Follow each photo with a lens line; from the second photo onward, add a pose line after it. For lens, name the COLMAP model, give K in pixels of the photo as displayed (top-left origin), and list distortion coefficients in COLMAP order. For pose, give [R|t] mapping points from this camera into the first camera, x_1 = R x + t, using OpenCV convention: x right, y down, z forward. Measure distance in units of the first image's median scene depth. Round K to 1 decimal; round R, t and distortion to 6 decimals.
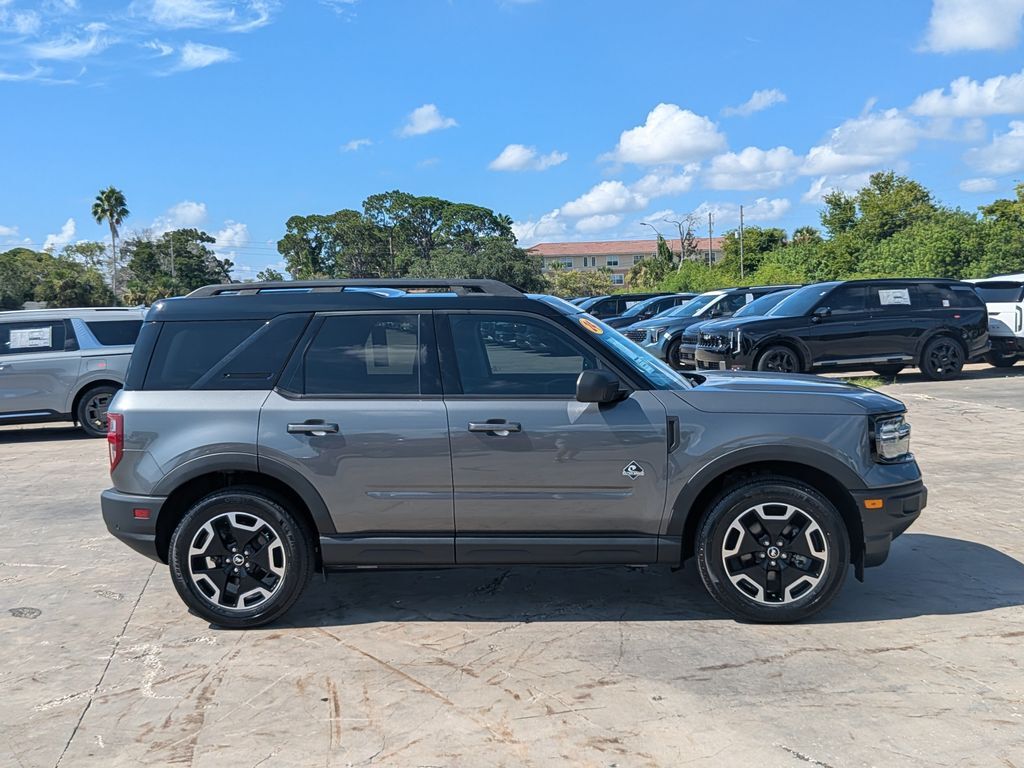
lens RADIAL K [[1078.8, 0, 509.1], [0, 1078.8, 389.1], [0, 0, 1]] dist [0.013622, 0.000000]
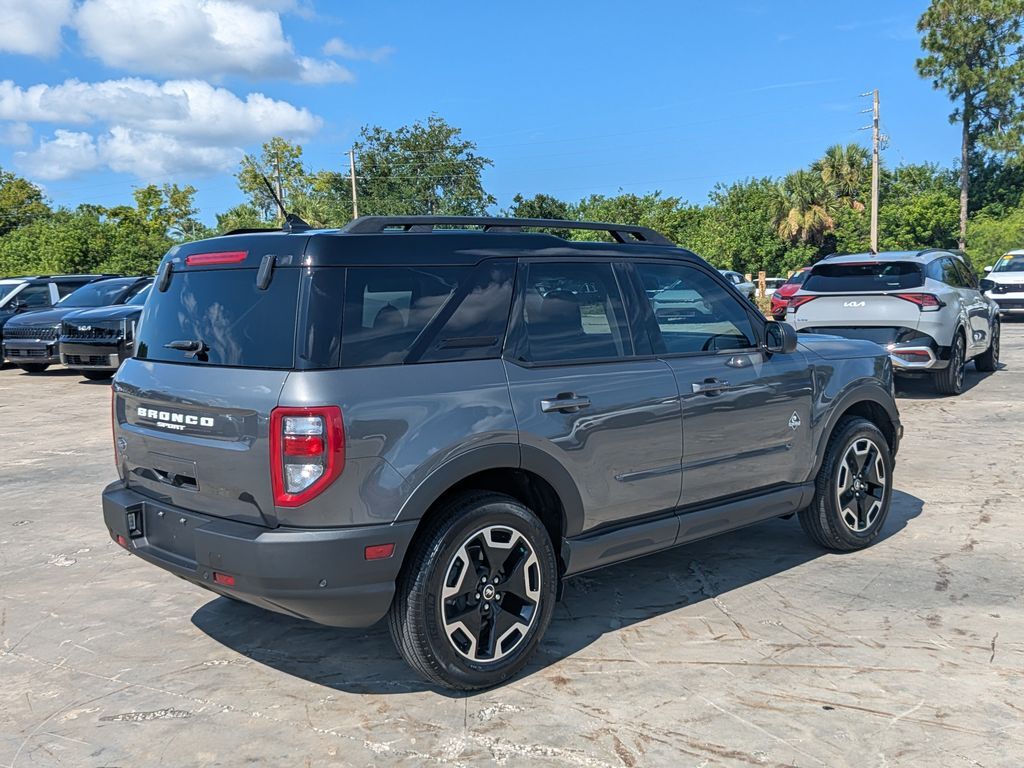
lens RADIAL K [[1078.8, 0, 477.7], [0, 1078.8, 363.6], [0, 0, 1]] dist [0.013622, 0.000000]
pose [[0.684992, -0.044356, 0.727199, -0.782685], [0.064289, 0.997931, 0.000312, 0.003690], [-0.725709, 0.046538, 0.686426, 0.502306]]
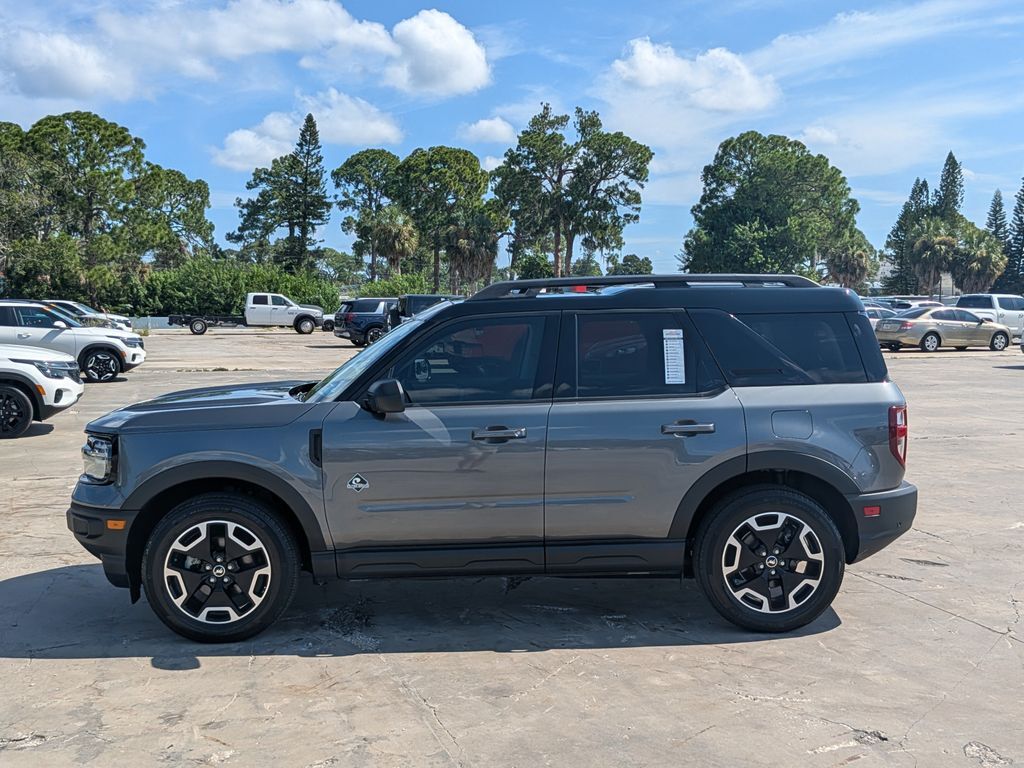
lens RADIAL K [[1078.8, 0, 511.6], [0, 1078.8, 414.5], [0, 0, 1]] dist [0.013622, 0.000000]
pose [[-0.992079, 0.053038, -0.113866, 0.110288], [0.030408, 0.980929, 0.191974, -0.189856], [0.121877, 0.186991, -0.974772, 2.215919]]
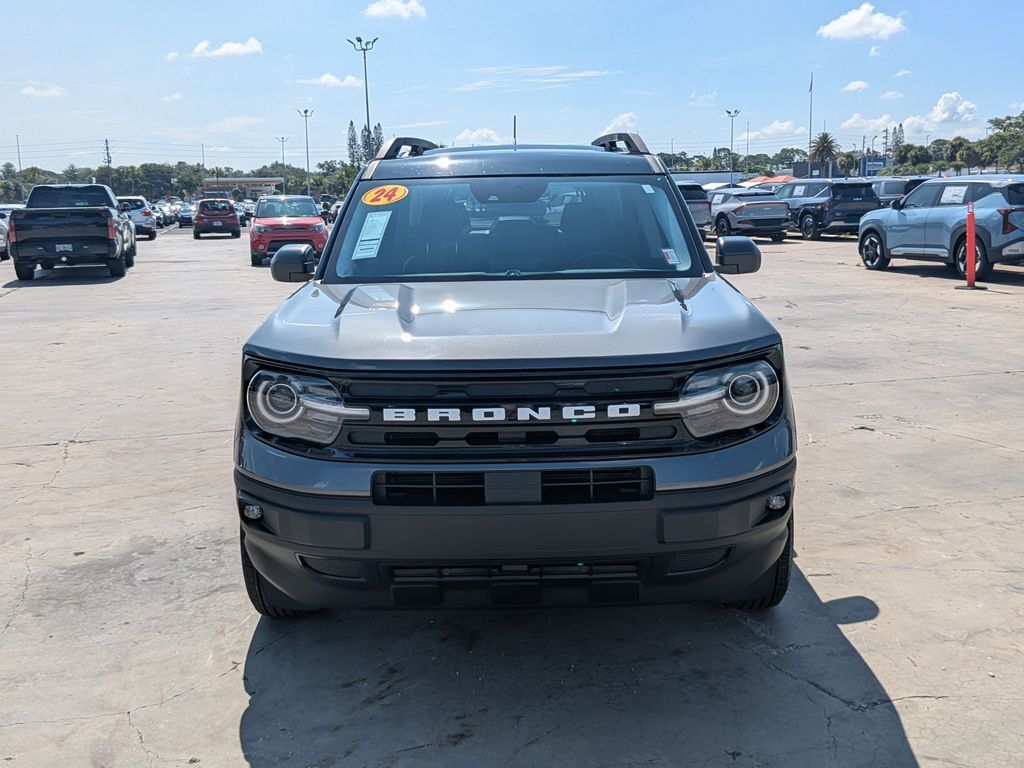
lens RADIAL K [[1078.8, 0, 521.1], [0, 1078.8, 377.4], [0, 0, 1]] dist [0.013622, 0.000000]
pose [[0.086170, 0.203166, -0.975345, 0.930616], [-0.063270, 0.978126, 0.198155, -0.093188], [0.994269, 0.044635, 0.097140, 1.052467]]
